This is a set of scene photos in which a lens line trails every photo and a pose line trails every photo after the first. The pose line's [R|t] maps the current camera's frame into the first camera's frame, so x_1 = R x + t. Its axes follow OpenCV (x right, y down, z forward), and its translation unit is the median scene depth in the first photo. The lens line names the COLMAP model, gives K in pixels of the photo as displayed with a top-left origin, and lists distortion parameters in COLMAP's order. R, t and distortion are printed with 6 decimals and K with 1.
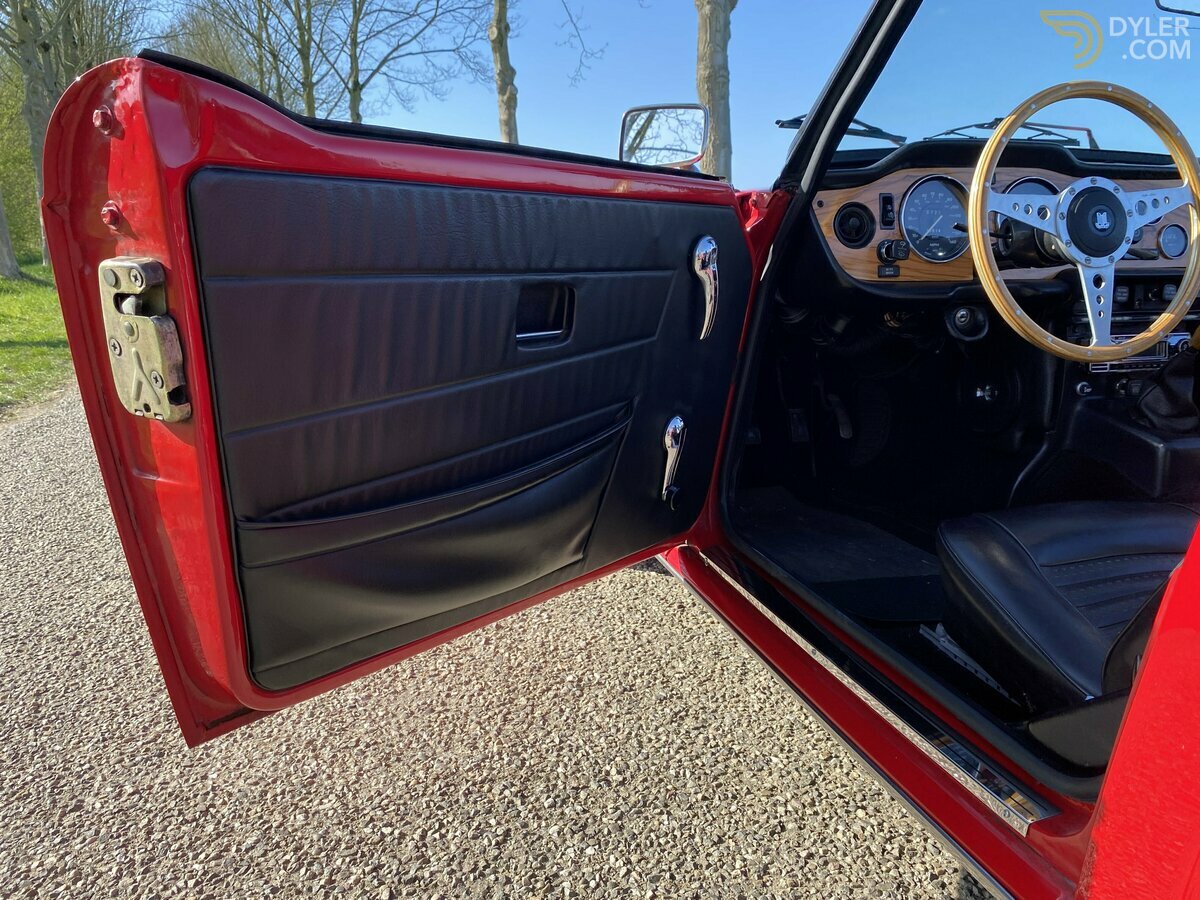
lens RADIAL K [[941.4, 0, 600.0], [0, 941.4, 450.0], [0, 0, 1]] dist [0.039908, -0.001027]
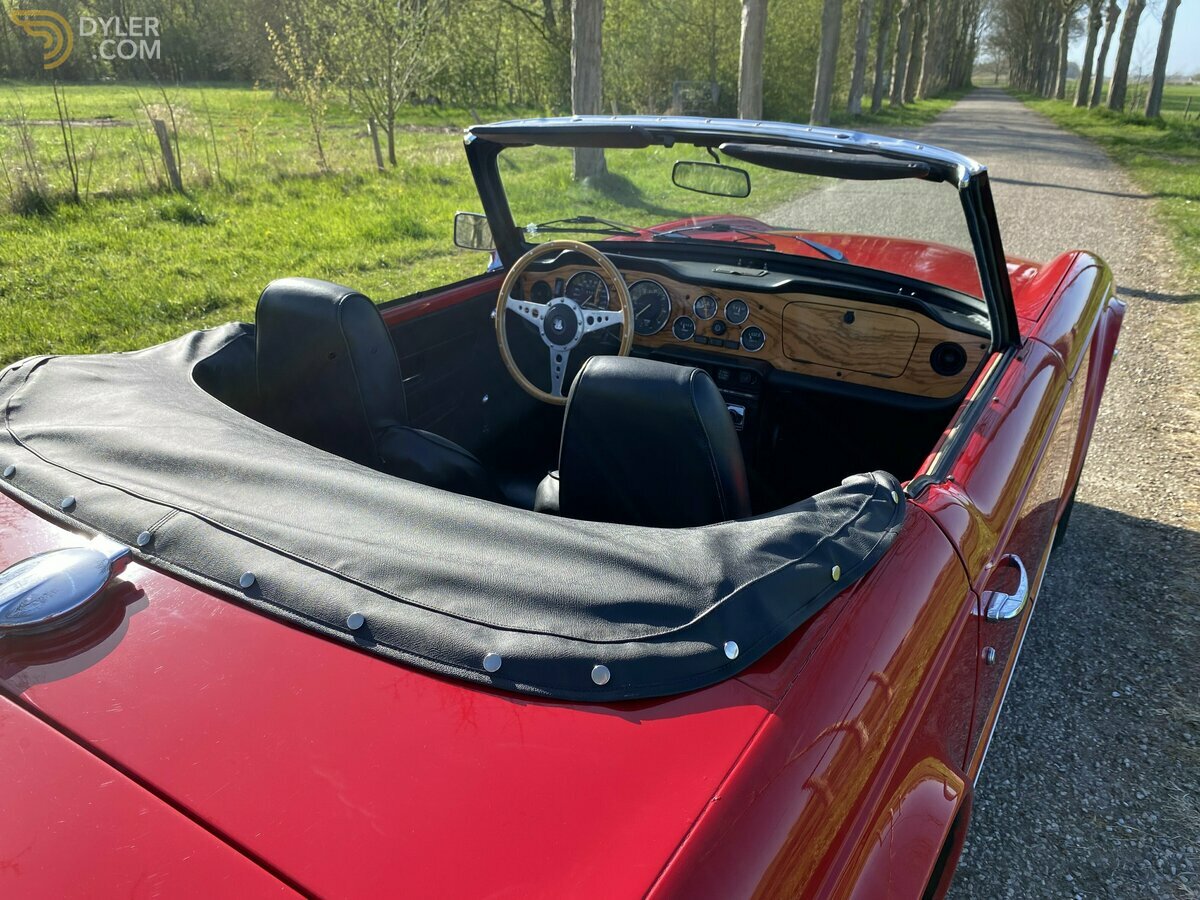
lens RADIAL K [[941.4, 0, 600.0], [0, 941.4, 450.0], [0, 0, 1]] dist [0.039908, -0.001027]
pose [[0.661969, 0.287680, -0.692126, 1.783592], [-0.170904, 0.957018, 0.234324, -0.427443], [0.729787, -0.036828, 0.682682, -0.110779]]
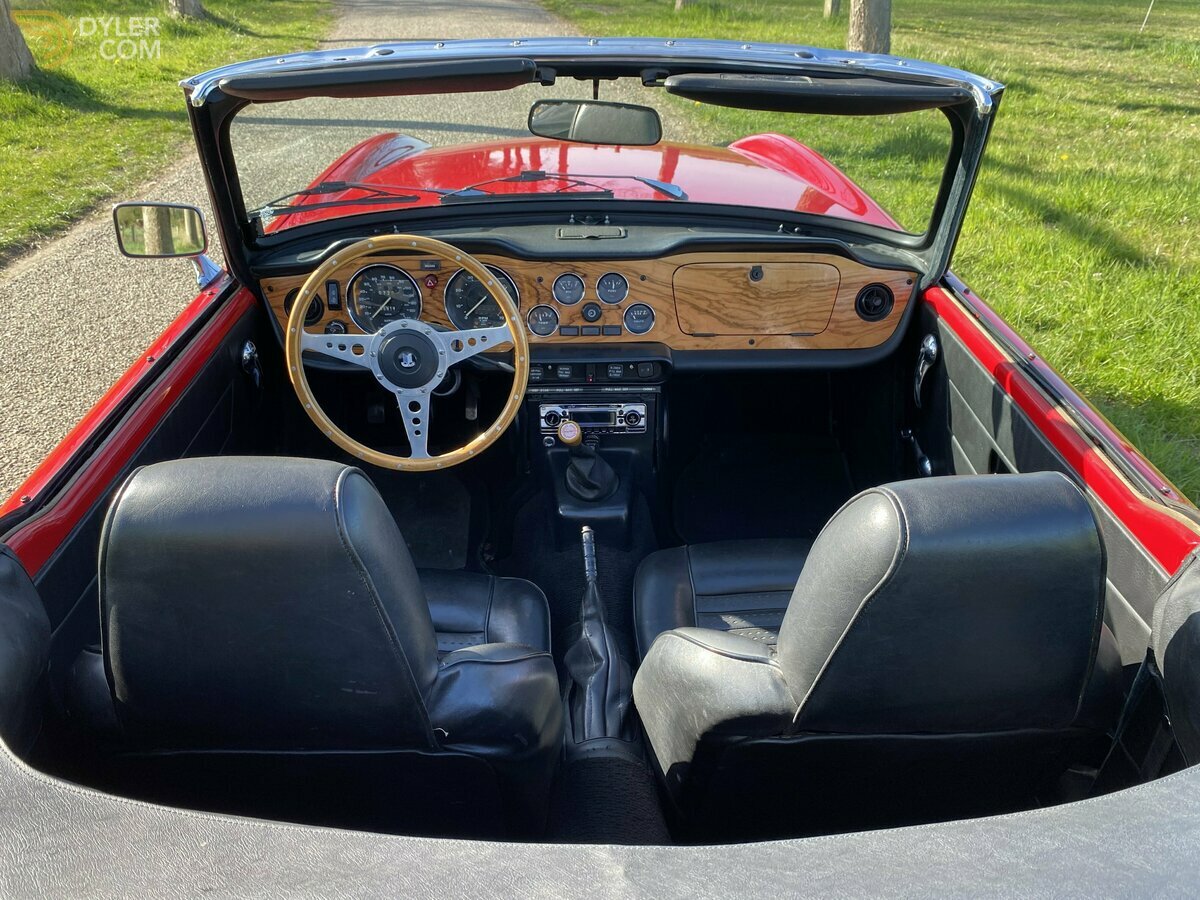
lens RADIAL K [[941.4, 0, 600.0], [0, 941.4, 450.0], [0, 0, 1]] dist [0.039908, -0.001027]
pose [[0.964292, 0.125663, -0.233130, 1.021131], [-0.051805, 0.952758, 0.299279, -0.486939], [0.259725, -0.276515, 0.925247, -0.043829]]
